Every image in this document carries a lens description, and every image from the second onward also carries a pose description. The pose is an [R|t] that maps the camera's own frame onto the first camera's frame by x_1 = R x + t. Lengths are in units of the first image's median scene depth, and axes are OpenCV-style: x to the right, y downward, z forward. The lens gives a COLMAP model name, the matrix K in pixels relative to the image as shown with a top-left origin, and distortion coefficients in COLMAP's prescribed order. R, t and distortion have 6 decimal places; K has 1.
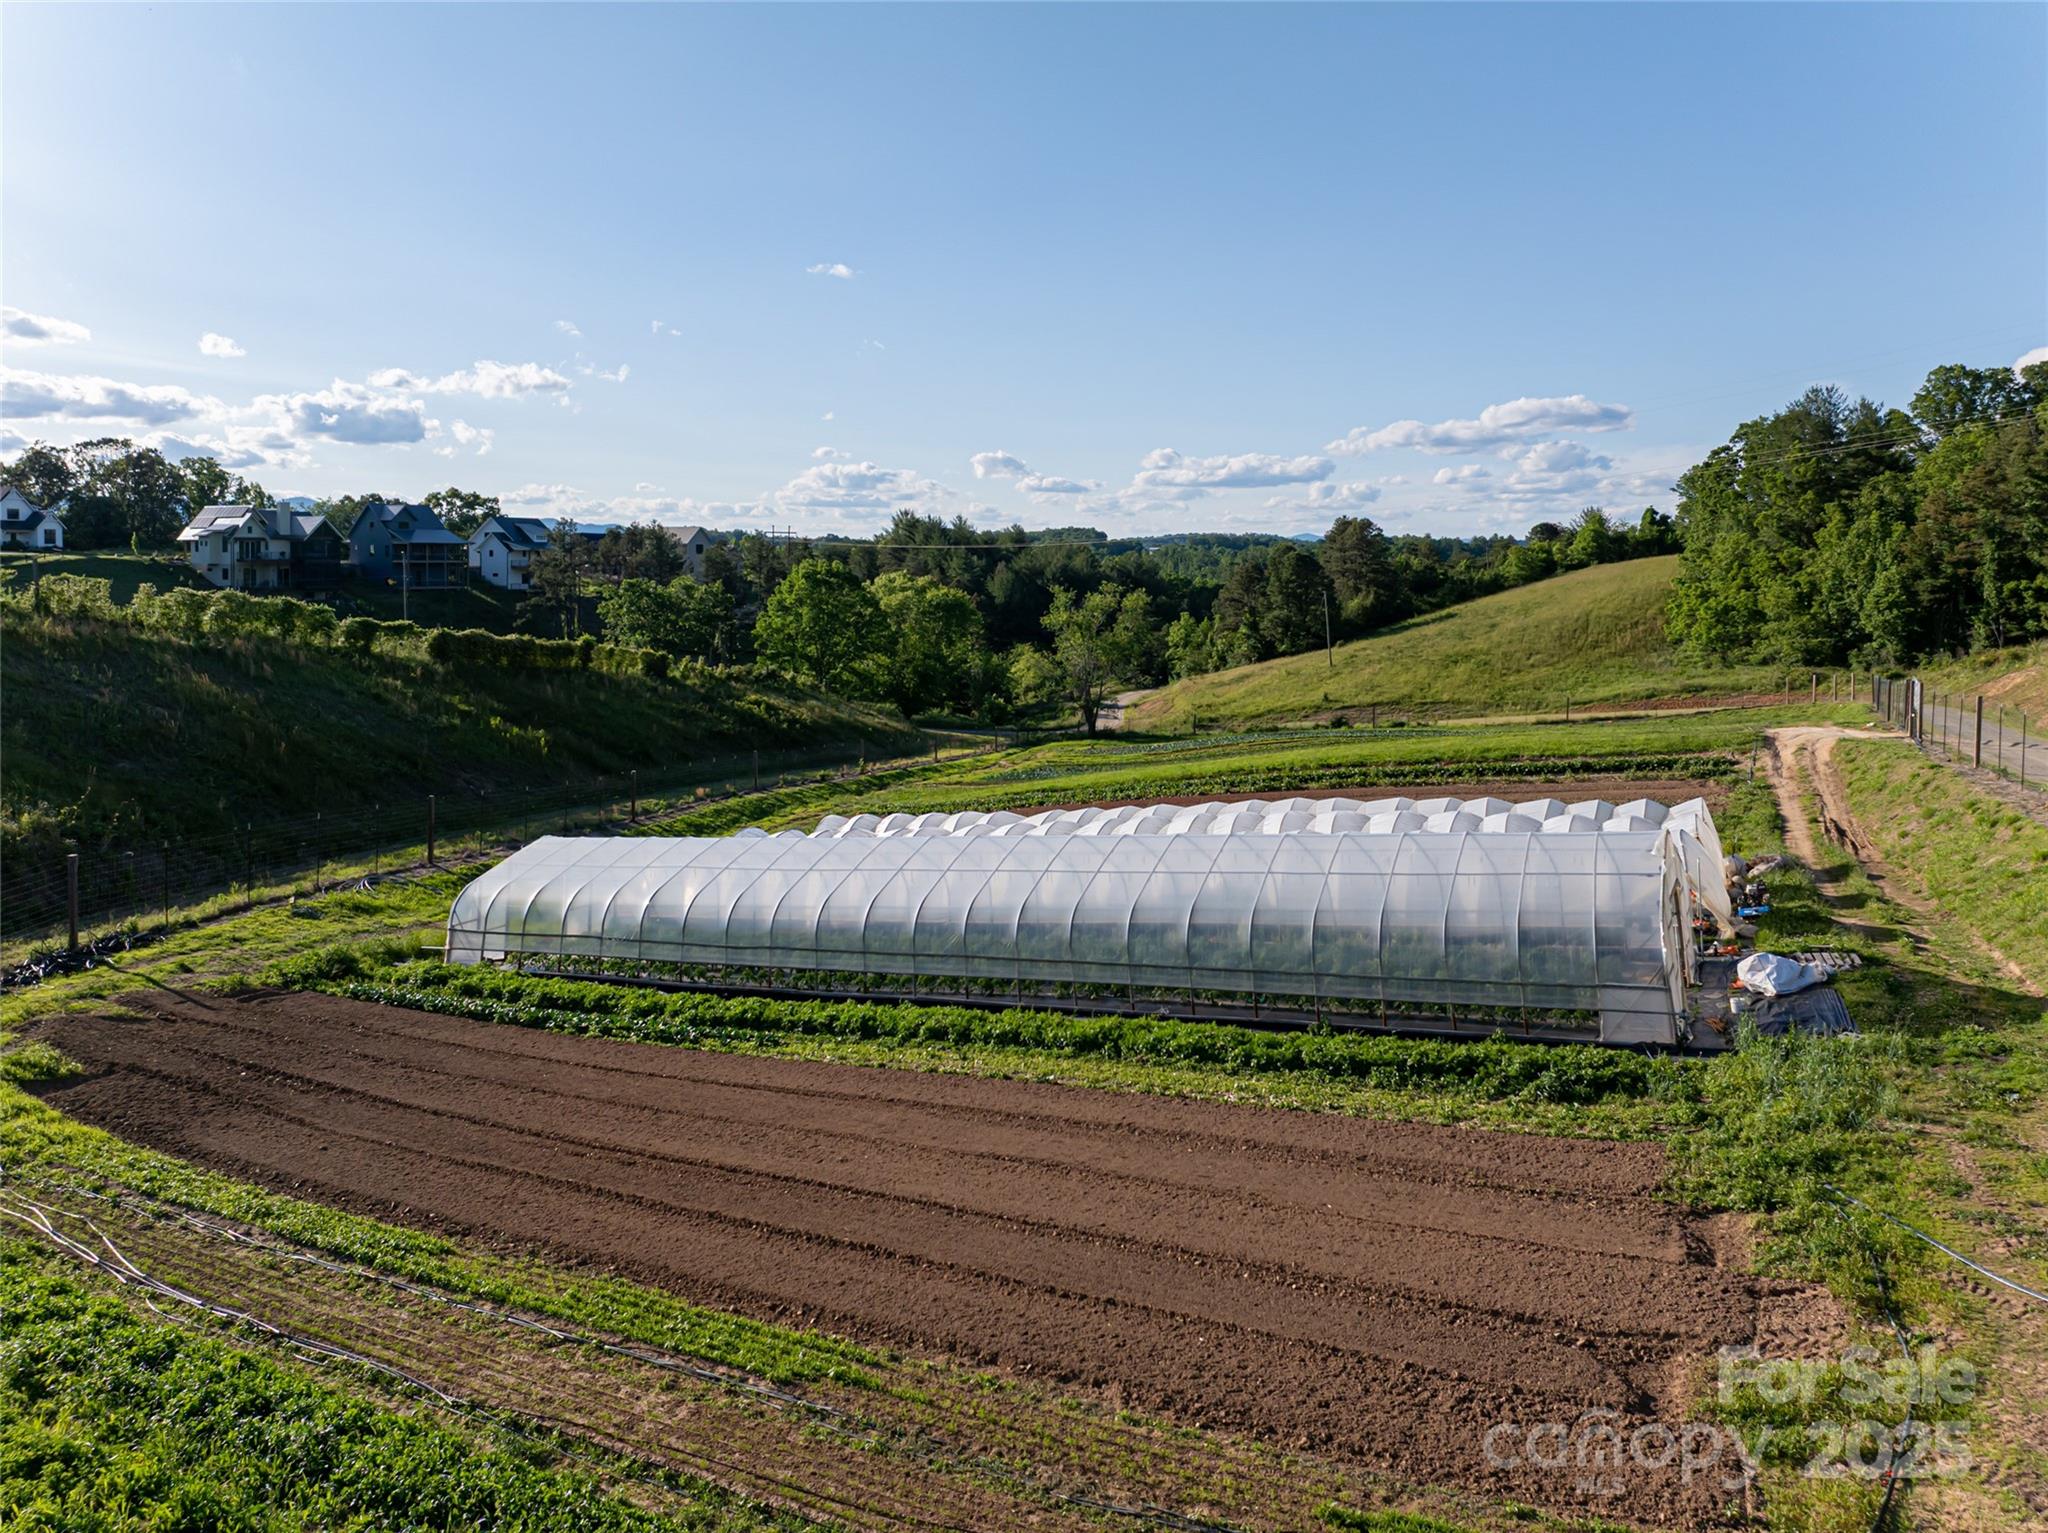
lens RADIAL K [[1557.9, 0, 1025.1], [0, 1557.9, 765.3], [0, 0, 1]] dist [-0.008370, -0.007319]
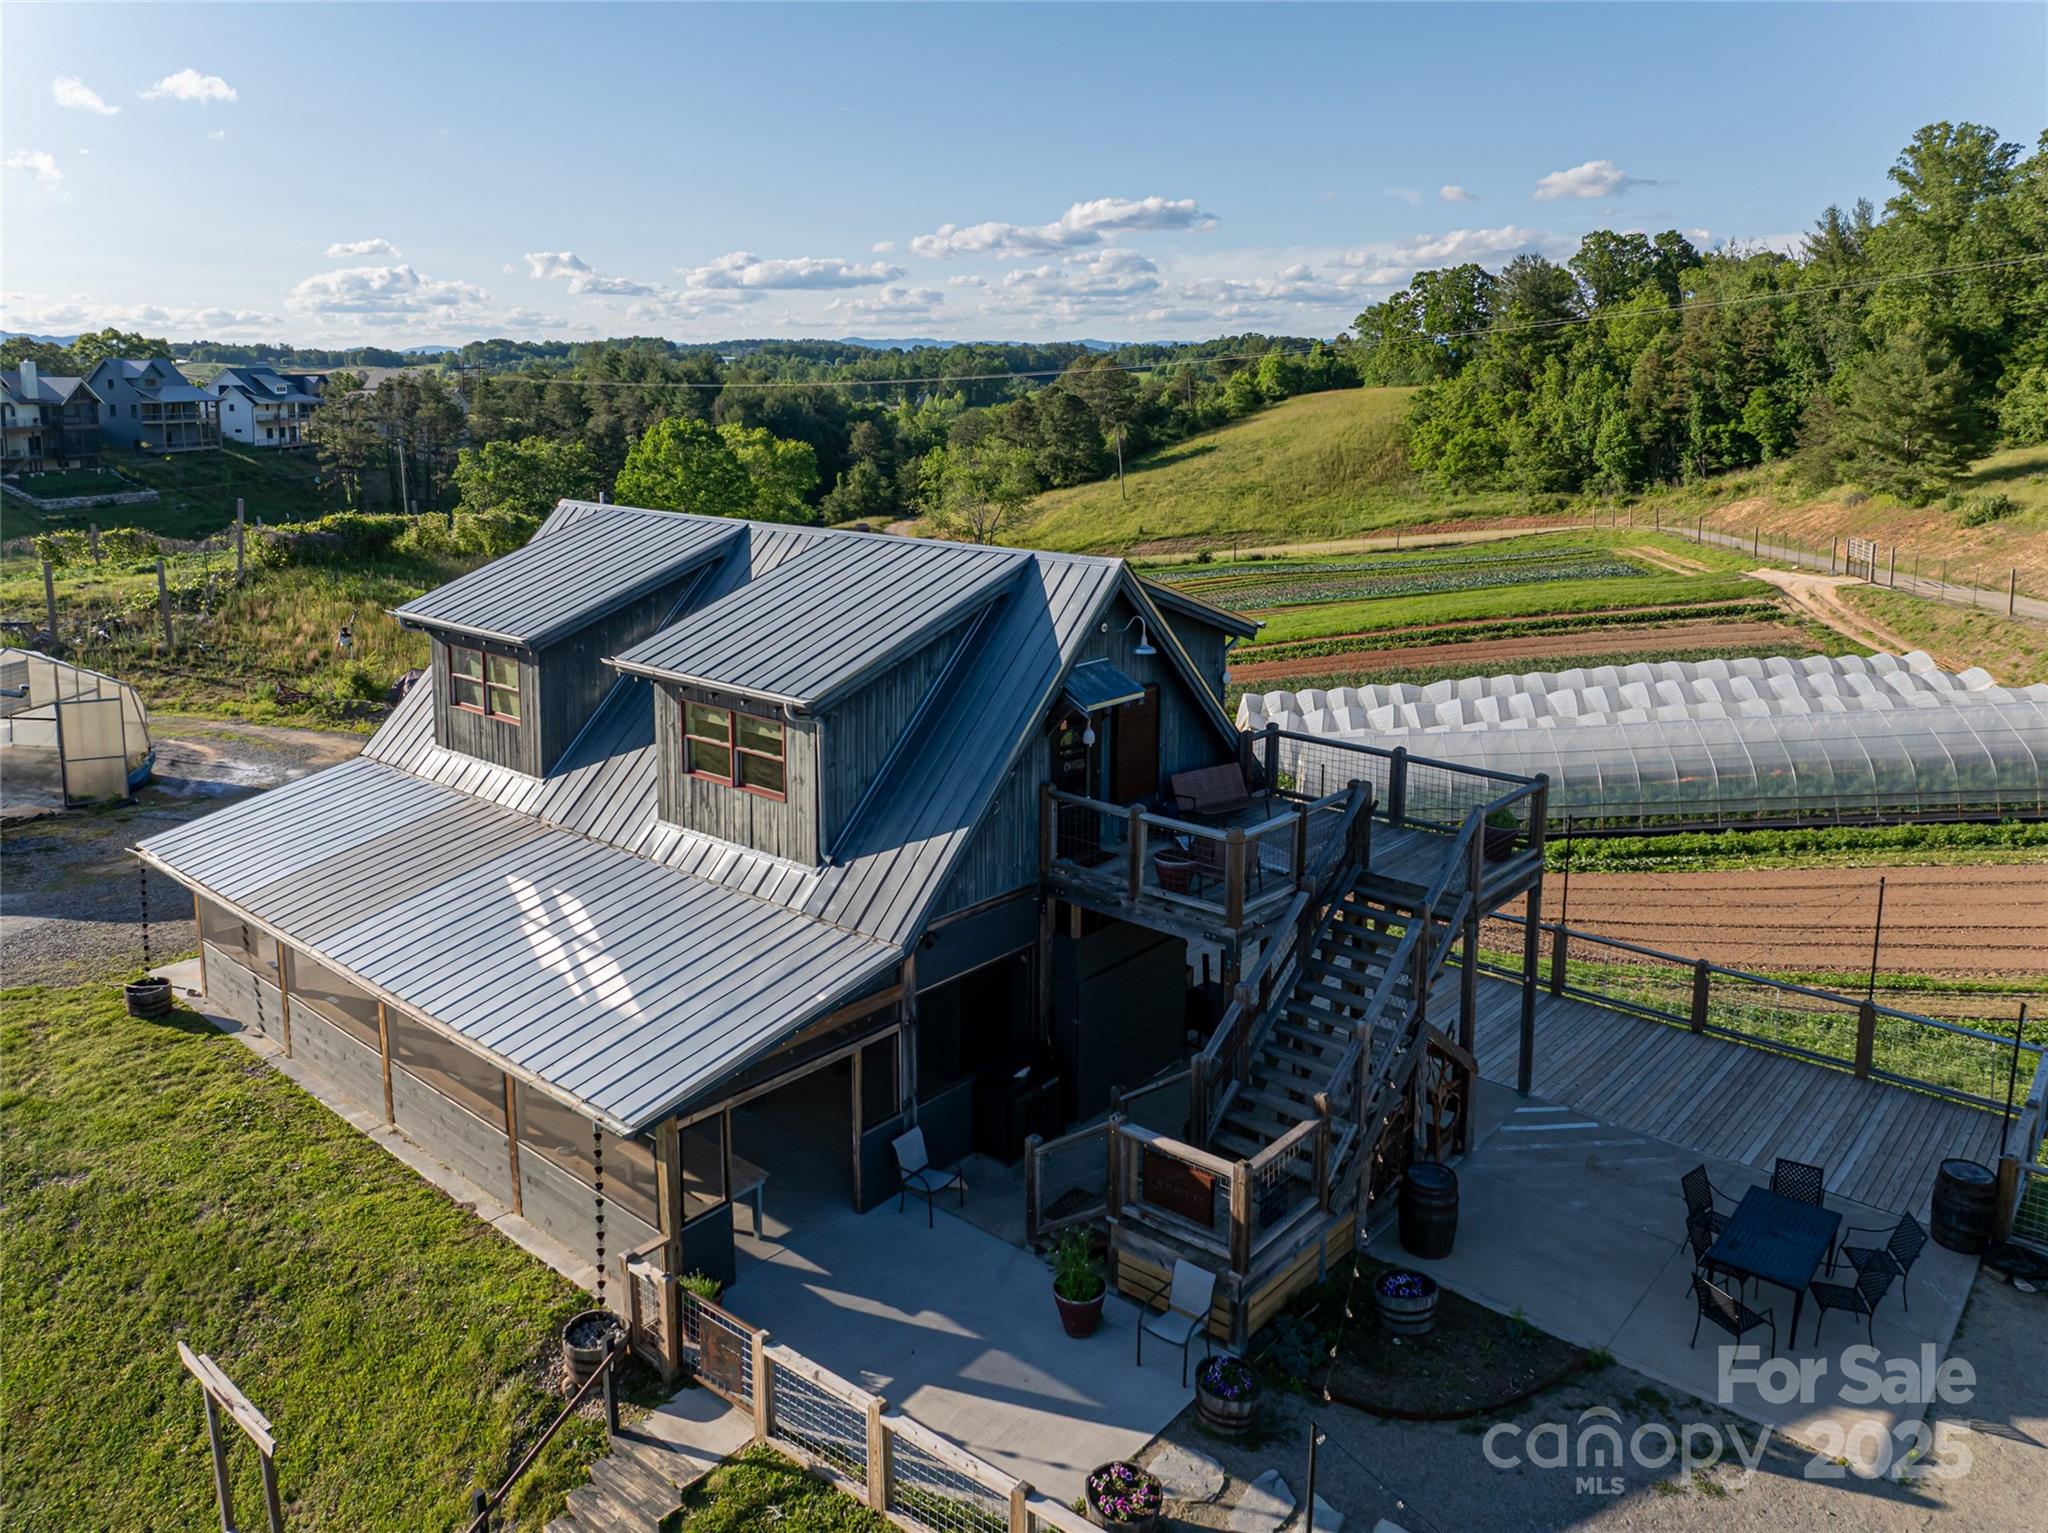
lens RADIAL K [[1557.9, 0, 1021.8], [0, 1557.9, 766.3], [0, 0, 1]] dist [-0.008370, -0.007319]
pose [[0.948212, -0.091911, 0.304049, -0.284322], [0.052102, 0.989261, 0.136557, -0.038070], [-0.313335, -0.113643, 0.942818, -0.063524]]
